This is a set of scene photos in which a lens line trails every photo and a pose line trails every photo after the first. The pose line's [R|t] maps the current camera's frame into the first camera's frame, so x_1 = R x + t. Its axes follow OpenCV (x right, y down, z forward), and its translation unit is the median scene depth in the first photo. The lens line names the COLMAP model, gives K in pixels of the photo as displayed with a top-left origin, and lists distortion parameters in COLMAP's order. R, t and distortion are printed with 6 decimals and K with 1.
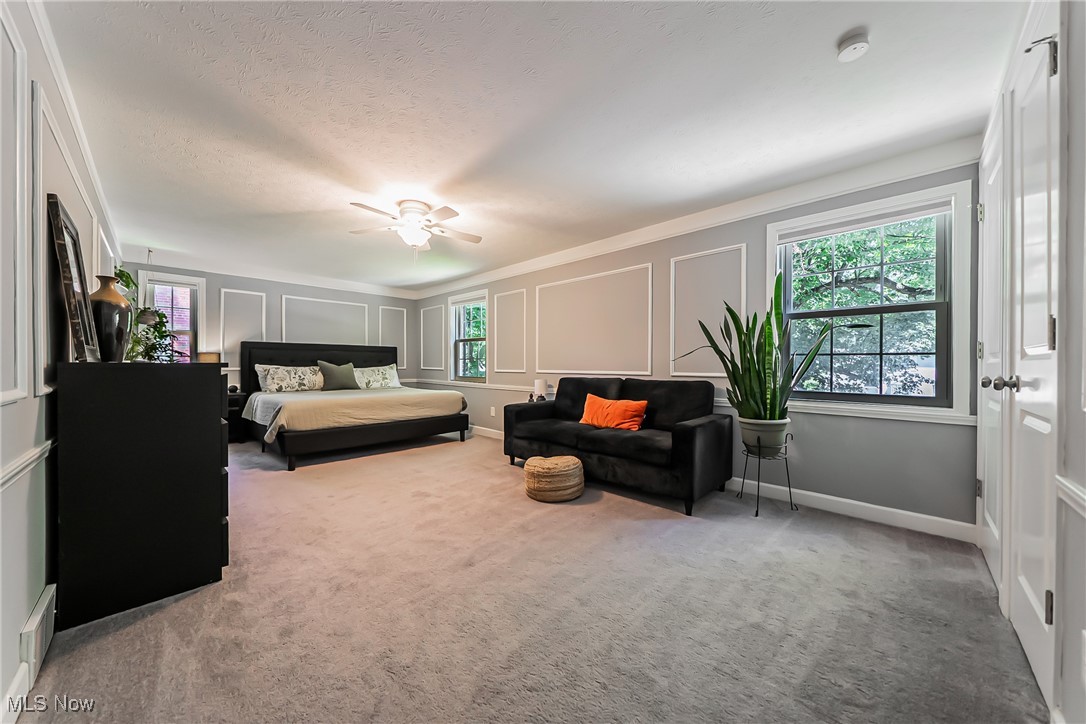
lens RADIAL K [[372.8, 0, 542.9], [0, 372.8, 364.7], [0, 0, 1]] dist [0.000132, 0.000054]
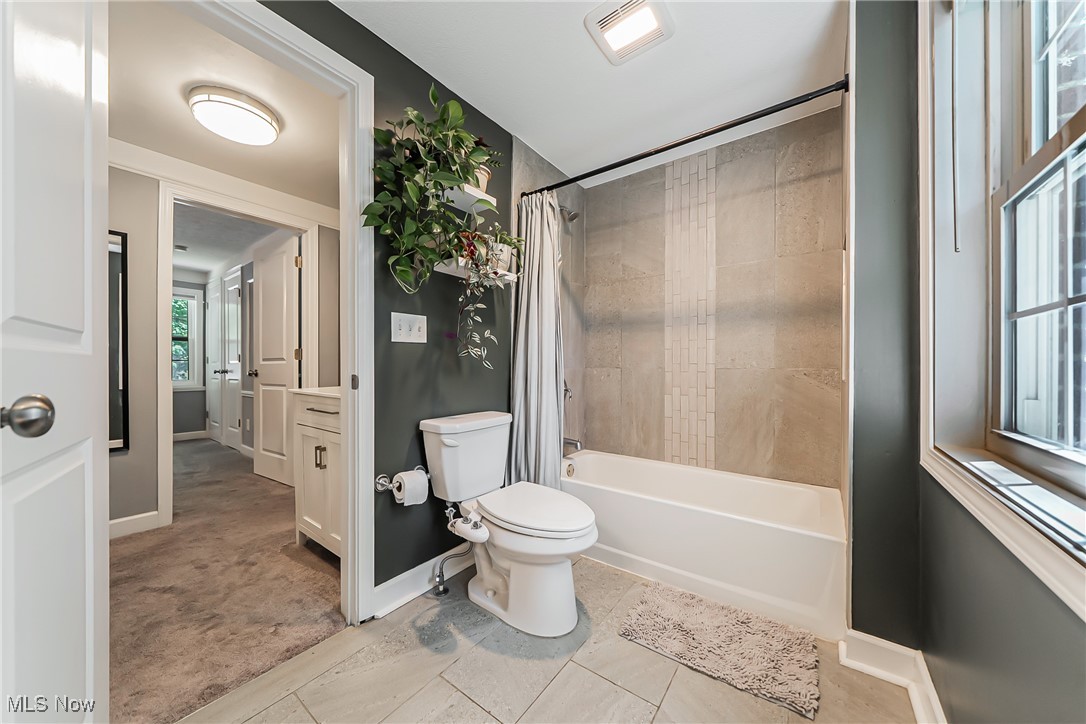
lens RADIAL K [[372.8, 0, 543.9], [0, 372.8, 365.8], [0, 0, 1]] dist [0.000132, 0.000054]
pose [[-0.136243, 0.001802, 0.990674, -2.254663], [0.000630, 0.999998, -0.001732, 0.006658], [-0.990675, 0.000388, -0.136244, -1.260351]]
